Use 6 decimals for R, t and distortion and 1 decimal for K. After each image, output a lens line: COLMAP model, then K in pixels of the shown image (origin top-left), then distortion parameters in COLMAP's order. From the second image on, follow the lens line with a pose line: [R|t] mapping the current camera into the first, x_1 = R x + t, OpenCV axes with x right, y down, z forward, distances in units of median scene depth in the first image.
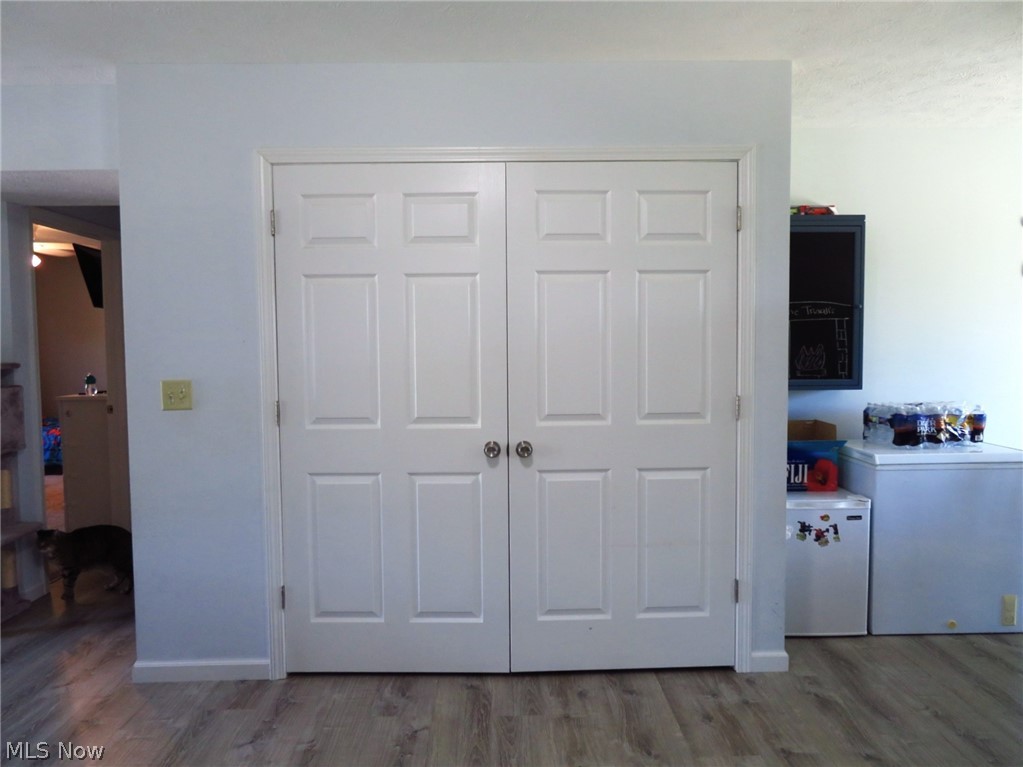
lens RADIAL K [[740.7, 0, 509.1], [0, 740.7, 384.2], [0, 0, 1]] dist [-0.003629, -0.003569]
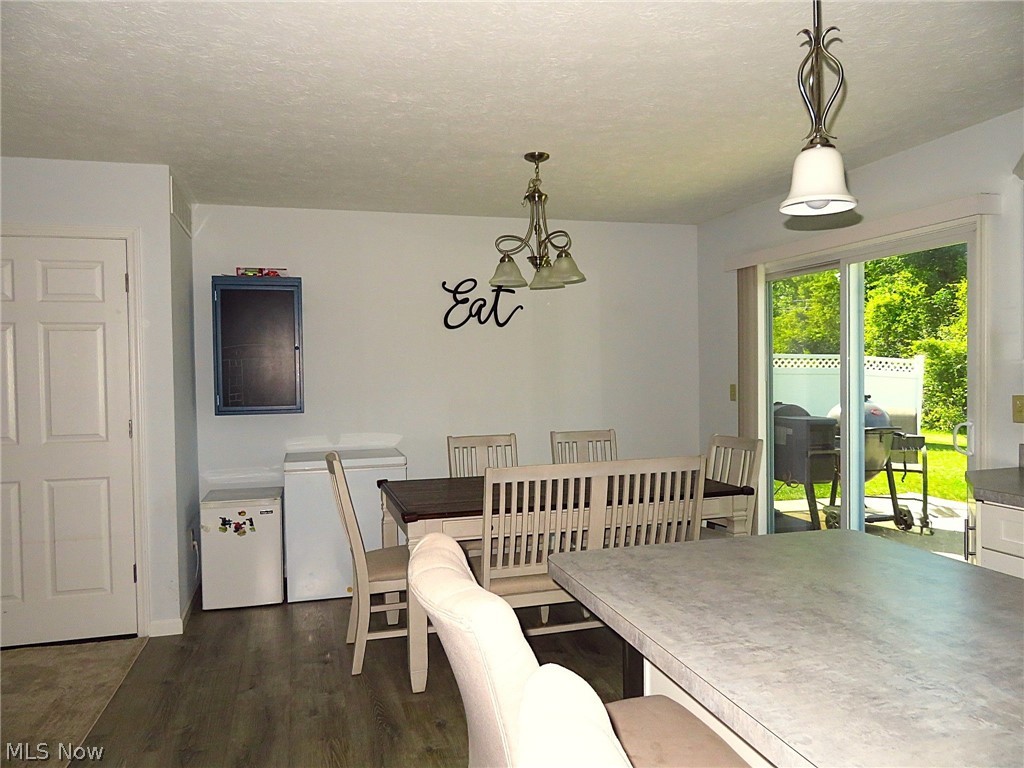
lens RADIAL K [[741.5, 0, 513.4], [0, 741.5, 384.6], [0, 0, 1]] dist [-0.003629, -0.003569]
pose [[0.973287, -0.008911, 0.229420, 0.591642], [0.017583, 0.999205, -0.035785, 0.011587], [-0.228918, 0.038863, 0.972670, -0.365740]]
